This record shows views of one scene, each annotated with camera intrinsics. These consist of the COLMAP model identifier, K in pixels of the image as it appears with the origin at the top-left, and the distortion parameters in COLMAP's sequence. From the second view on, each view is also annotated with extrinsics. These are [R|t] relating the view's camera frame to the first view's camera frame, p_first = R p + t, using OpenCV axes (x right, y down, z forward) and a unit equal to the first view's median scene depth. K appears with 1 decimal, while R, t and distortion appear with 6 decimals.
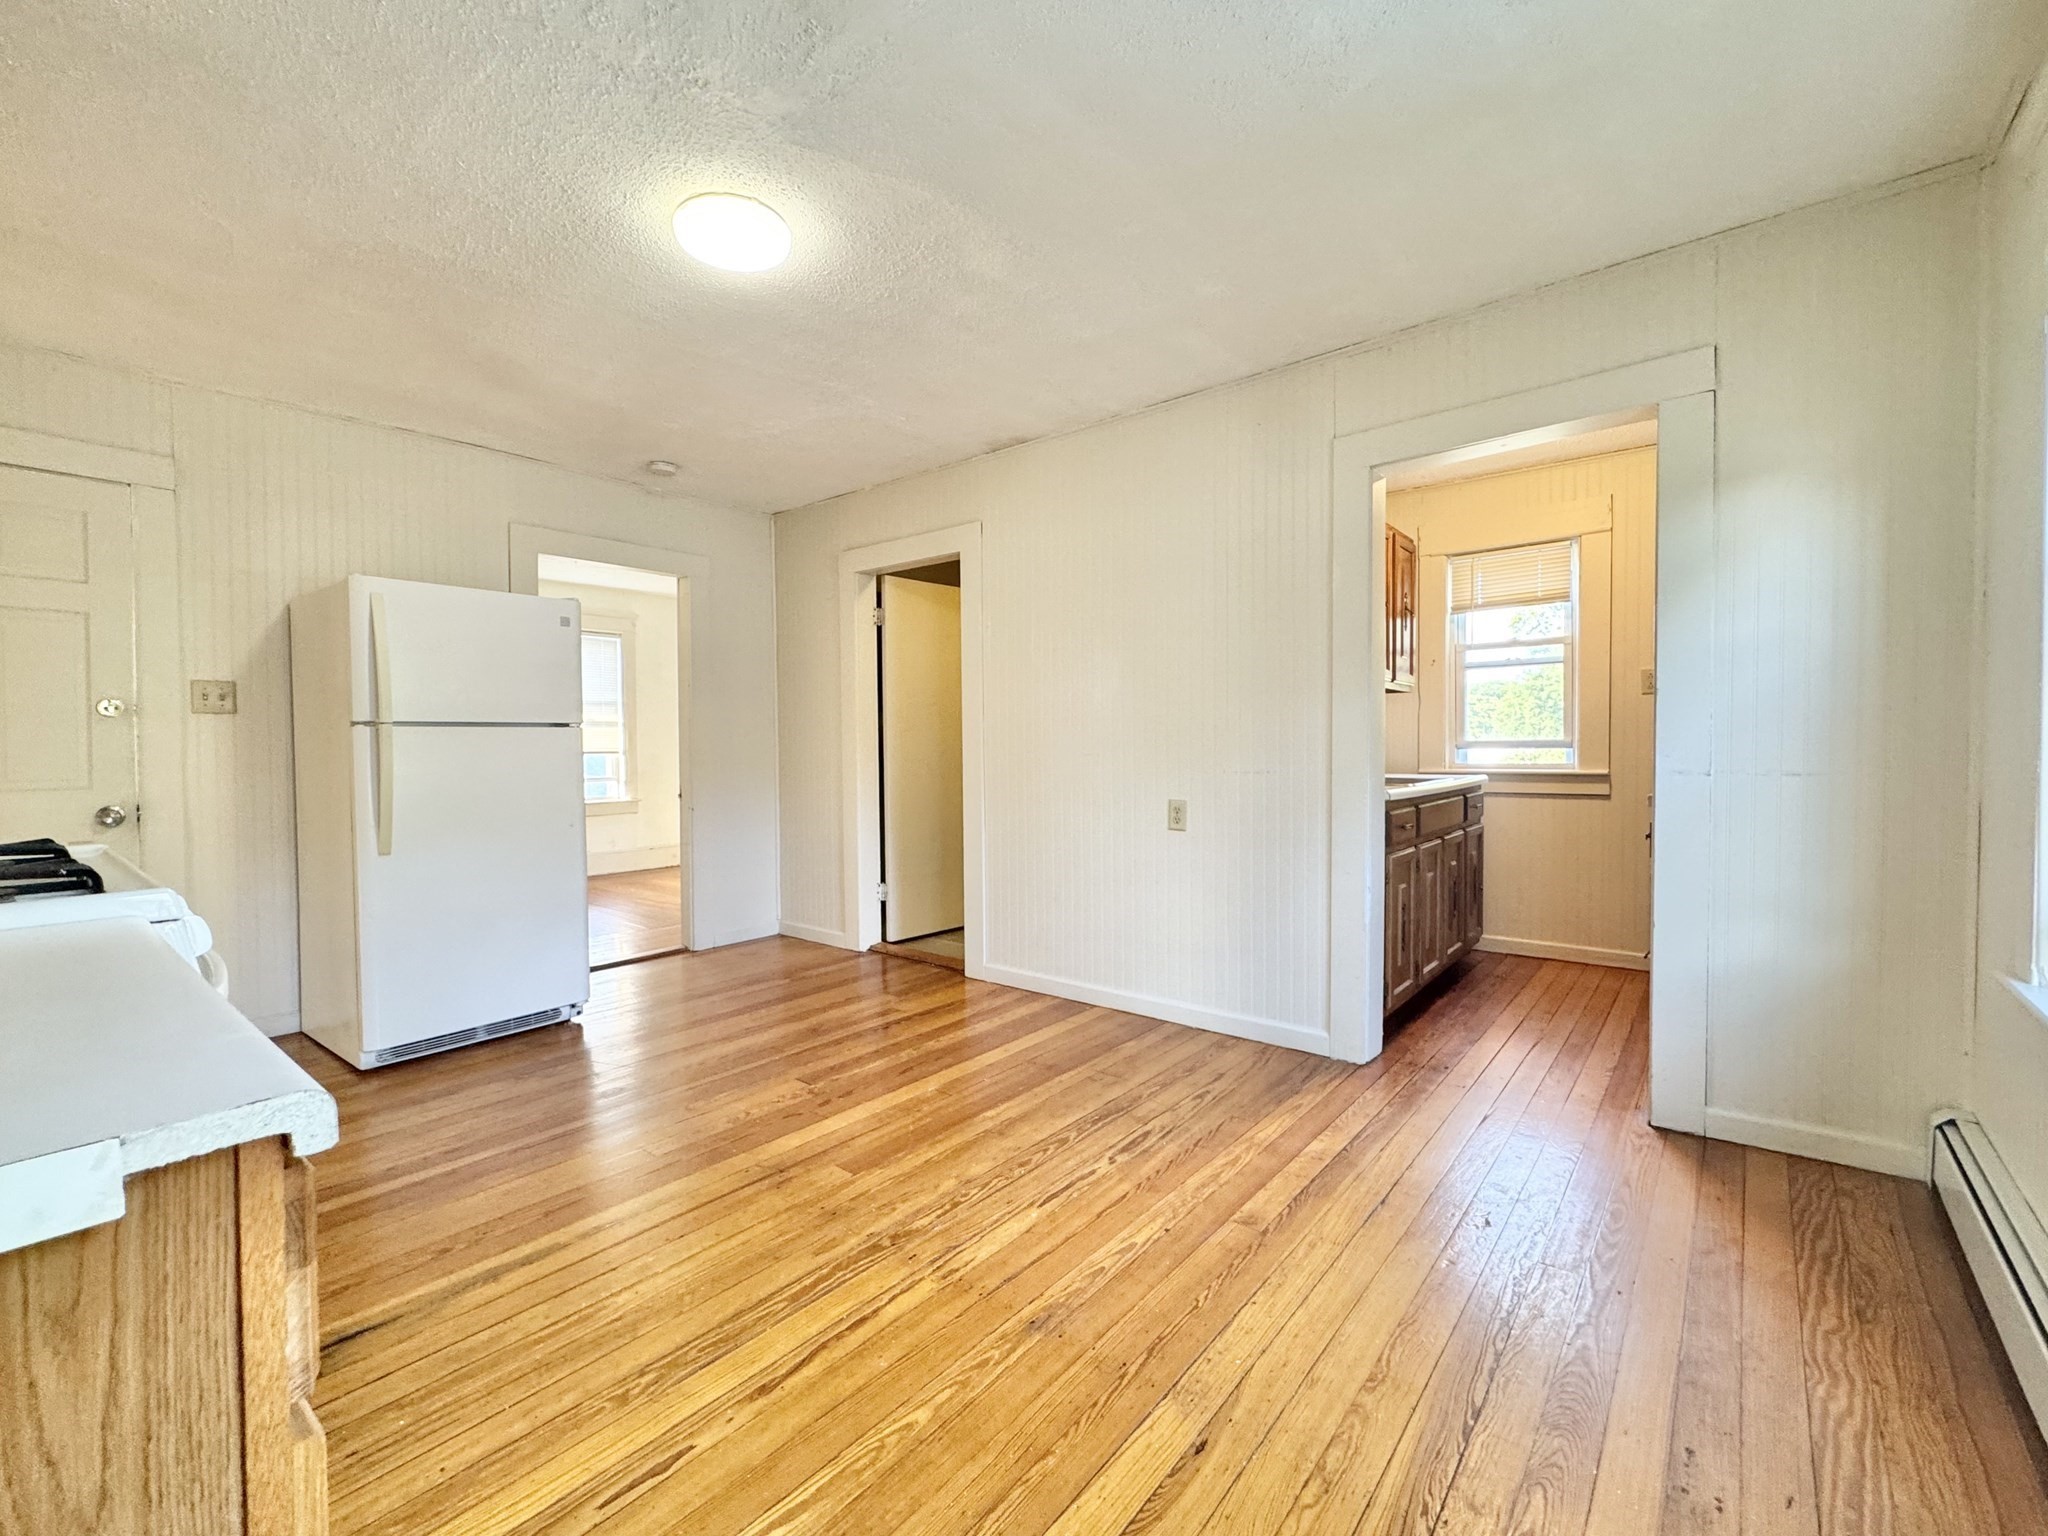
lens RADIAL K [[878.8, 0, 1002.4], [0, 878.8, 771.6], [0, 0, 1]] dist [0.000286, -0.000070]
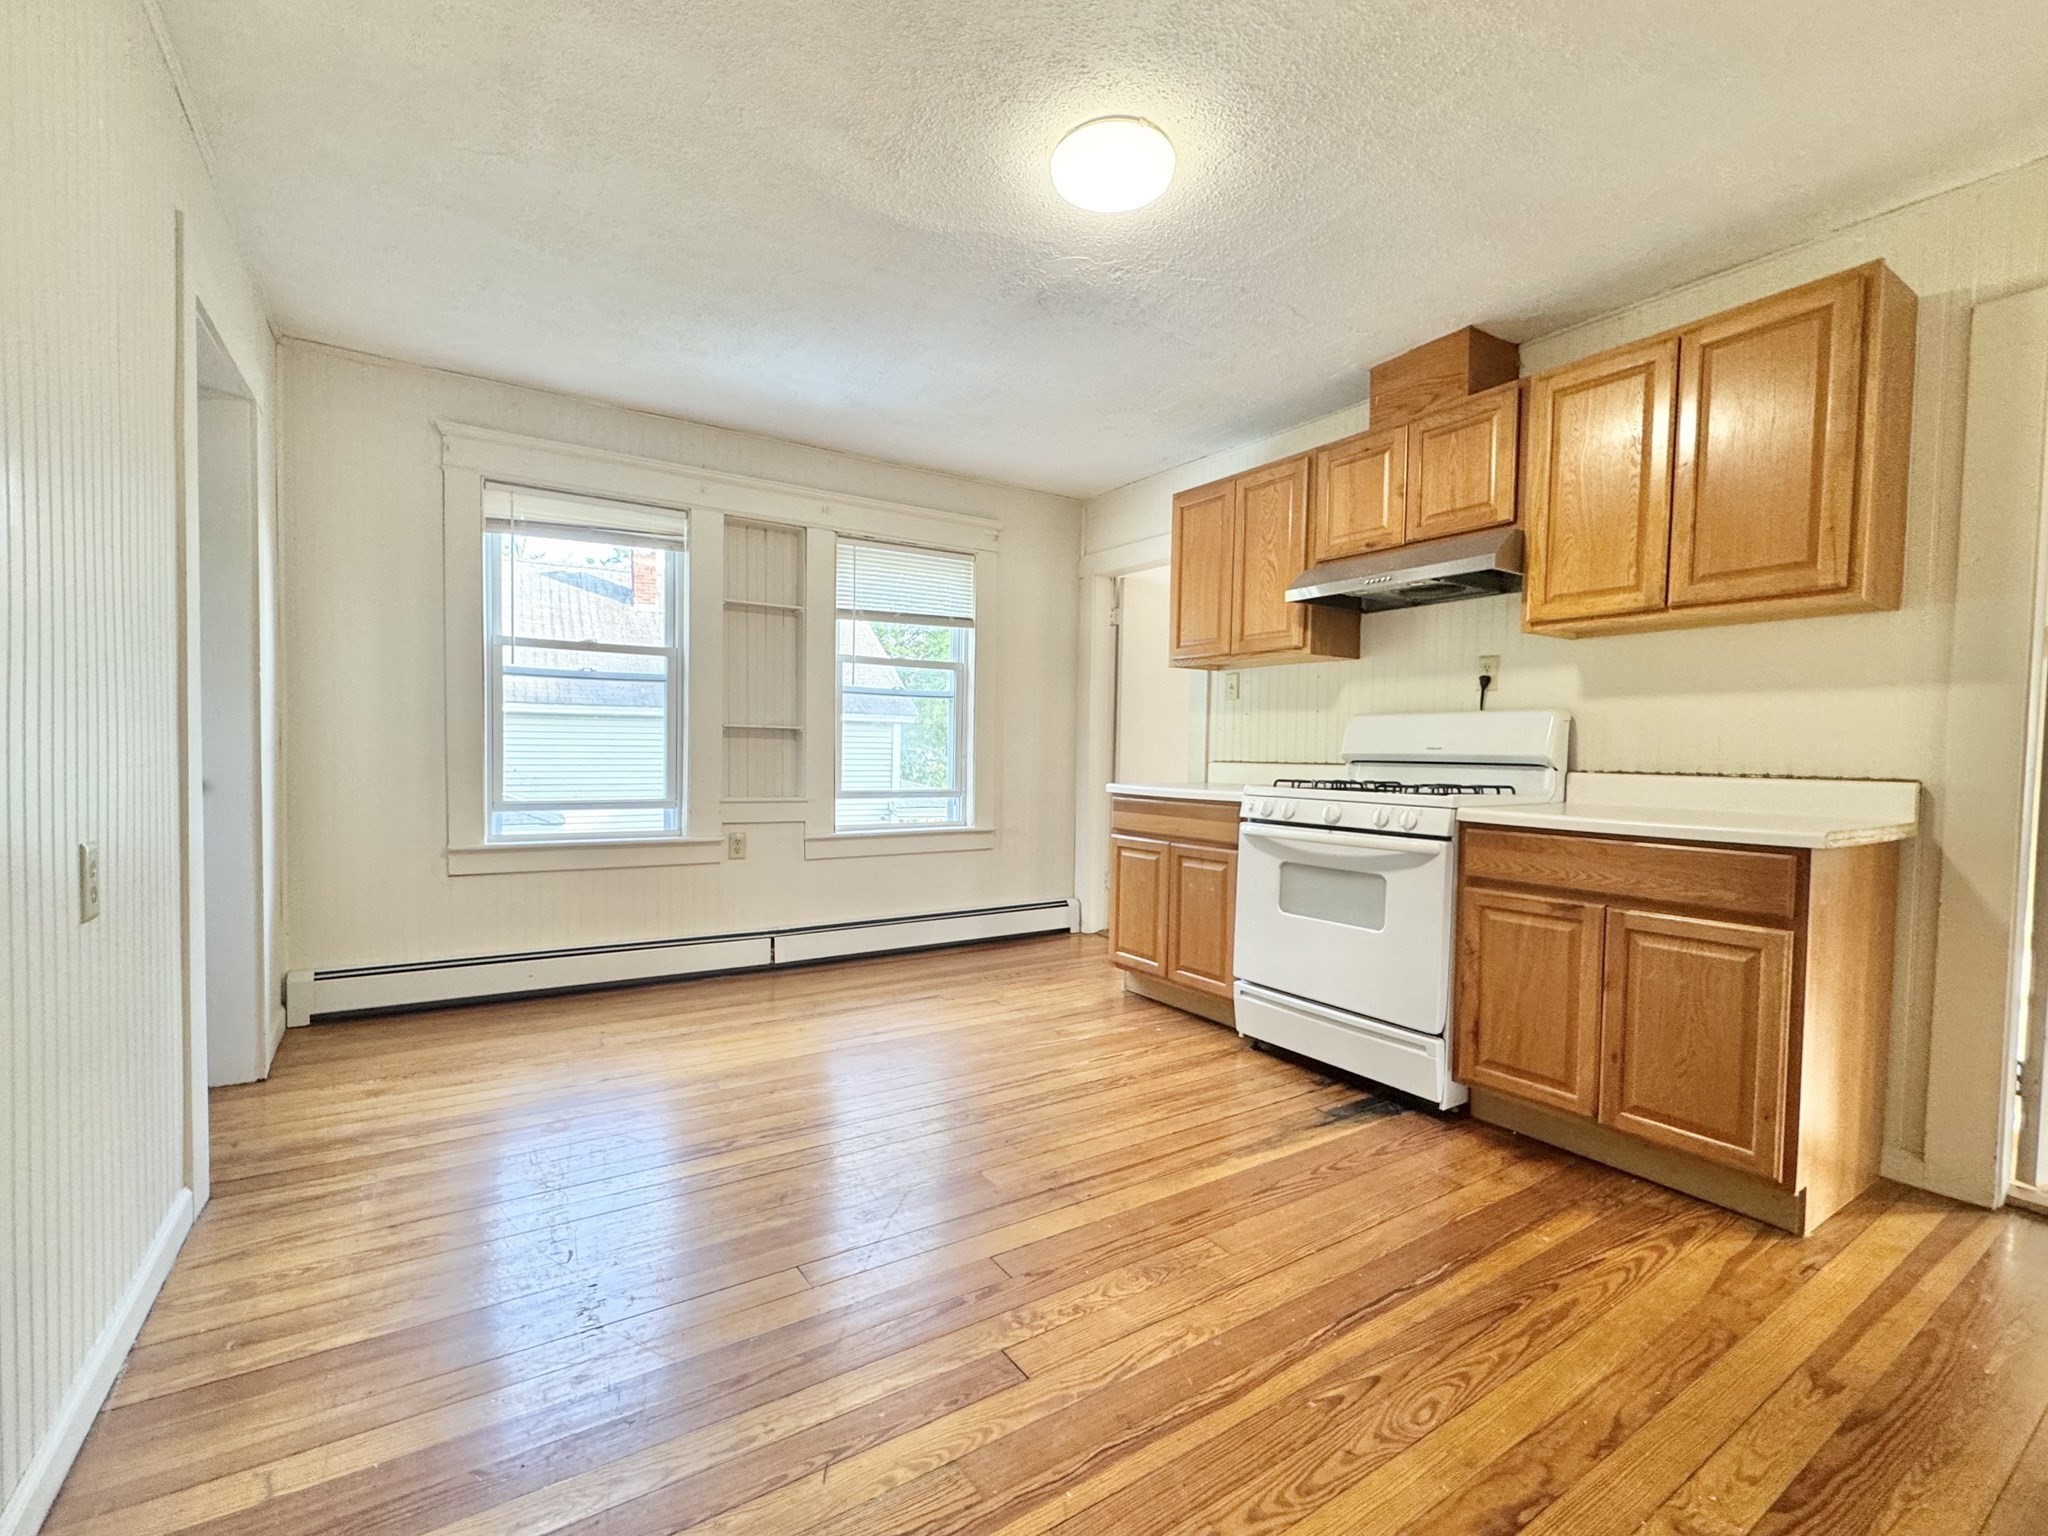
lens RADIAL K [[878.8, 0, 1002.4], [0, 878.8, 771.6], [0, 0, 1]] dist [0.000286, -0.000070]
pose [[-0.959232, -0.013398, 0.282300, -0.559853], [0.001110, 0.998689, 0.051169, -0.038120], [-0.282616, 0.049397, -0.957960, 2.308377]]
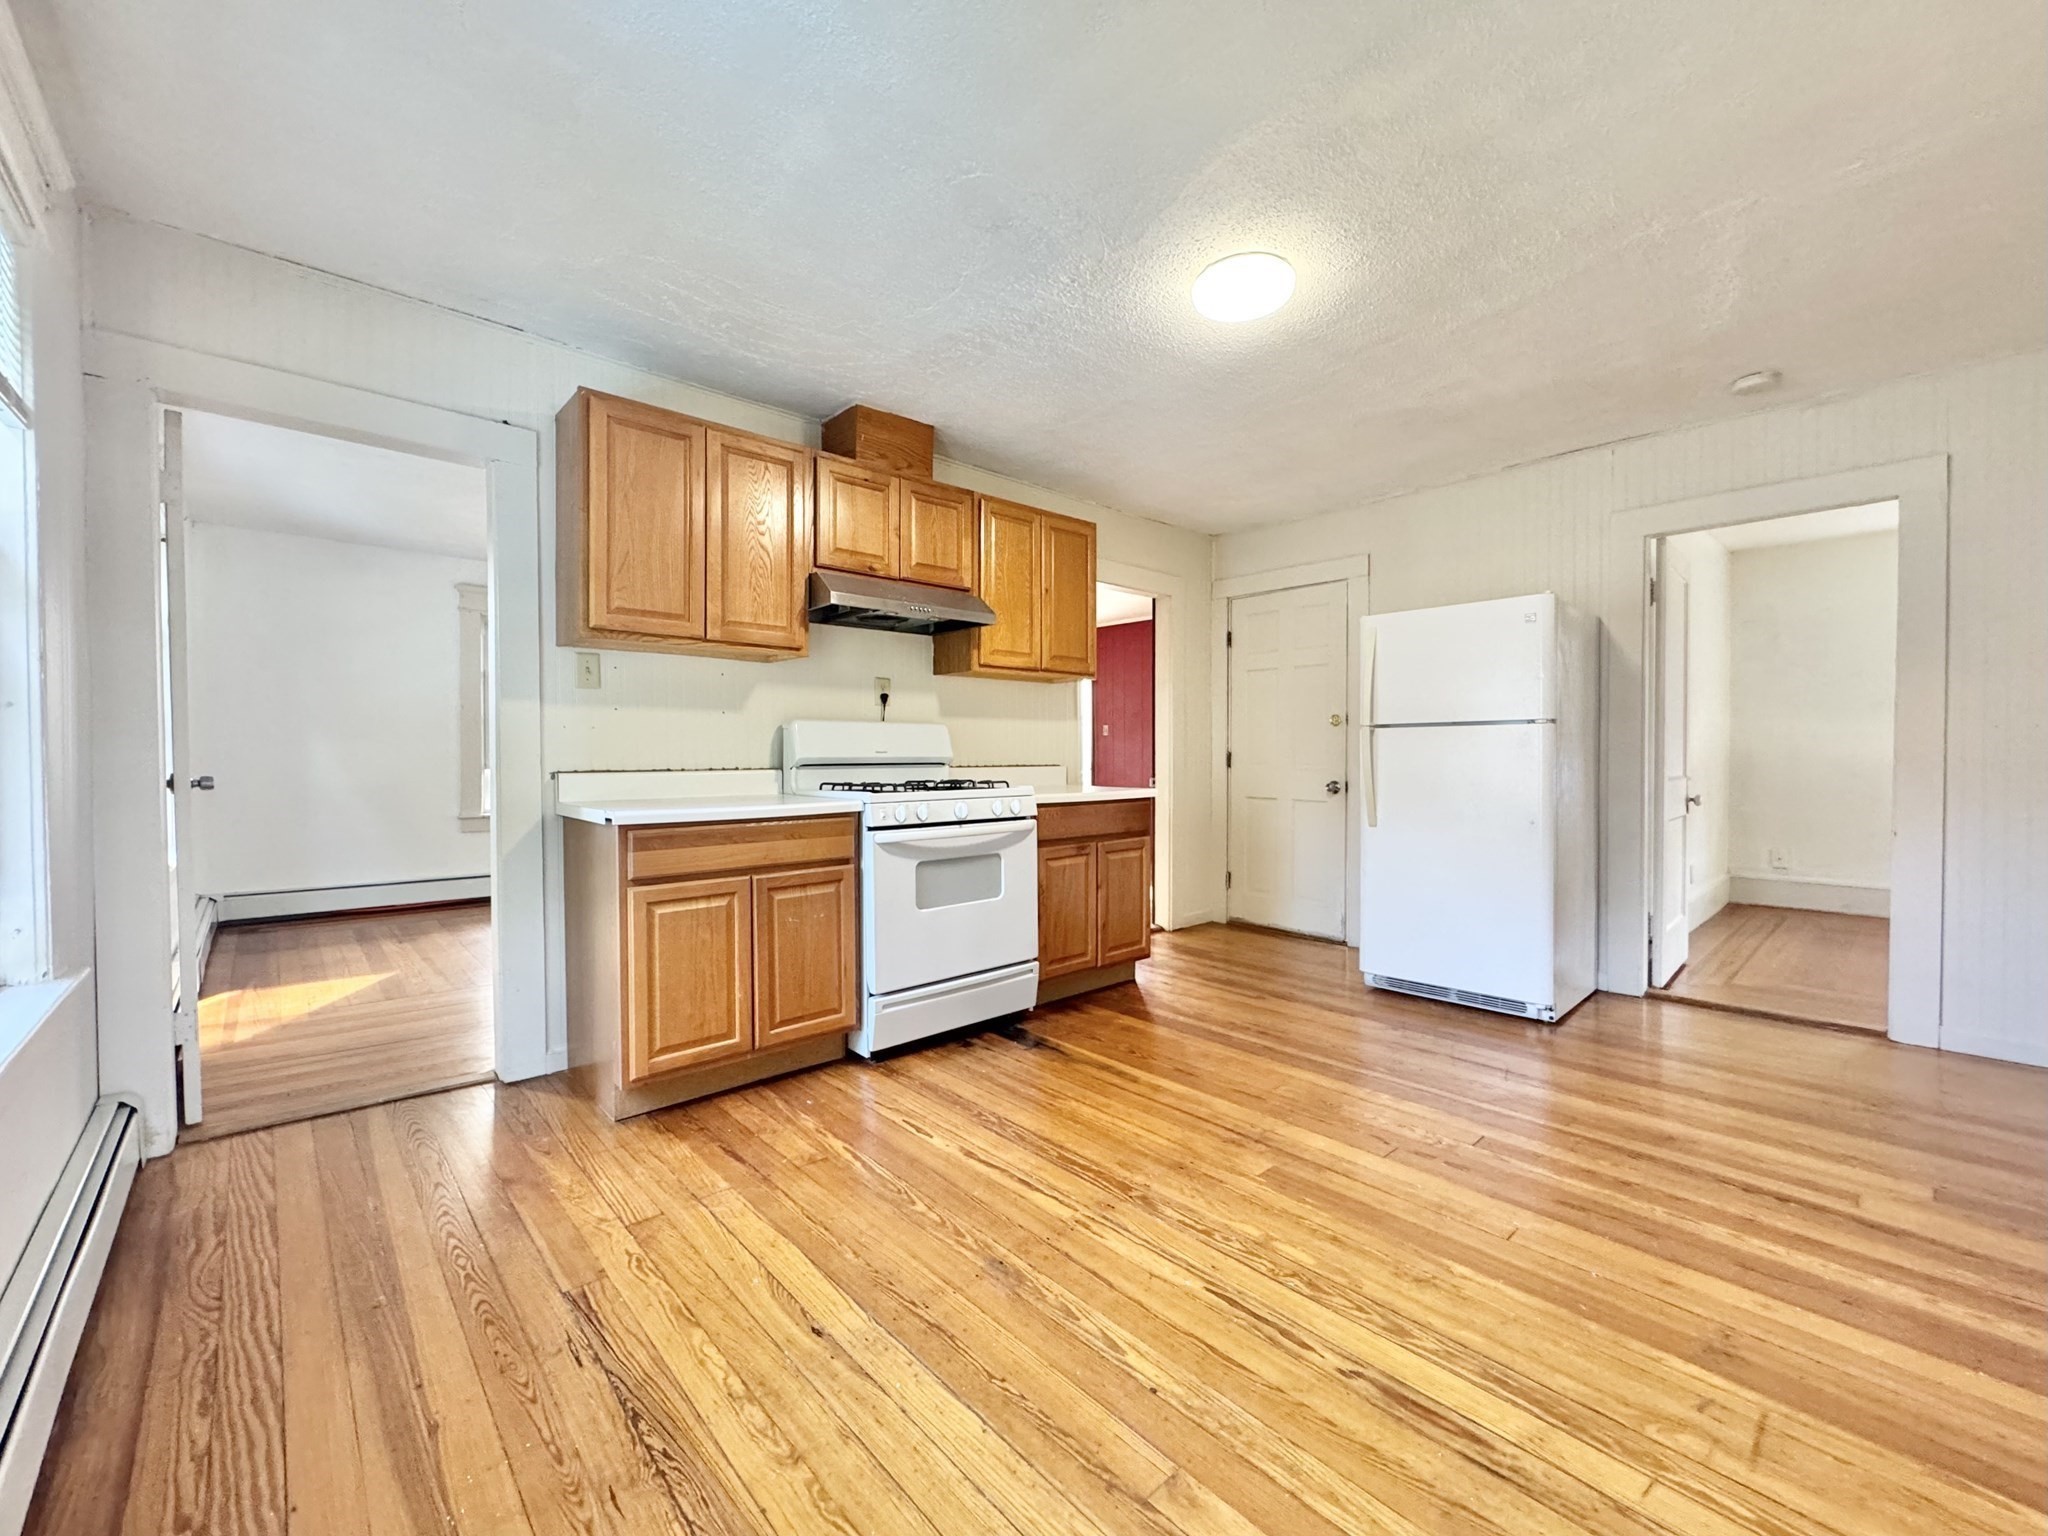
lens RADIAL K [[824.1, 0, 1026.0], [0, 824.1, 761.8], [0, 0, 1]] dist [-0.000533, 0.000153]
pose [[-0.130497, 0.017329, -0.991297, 0.940491], [-0.025681, 0.999453, 0.020852, -0.021861], [0.991116, 0.028179, -0.129980, 1.033147]]
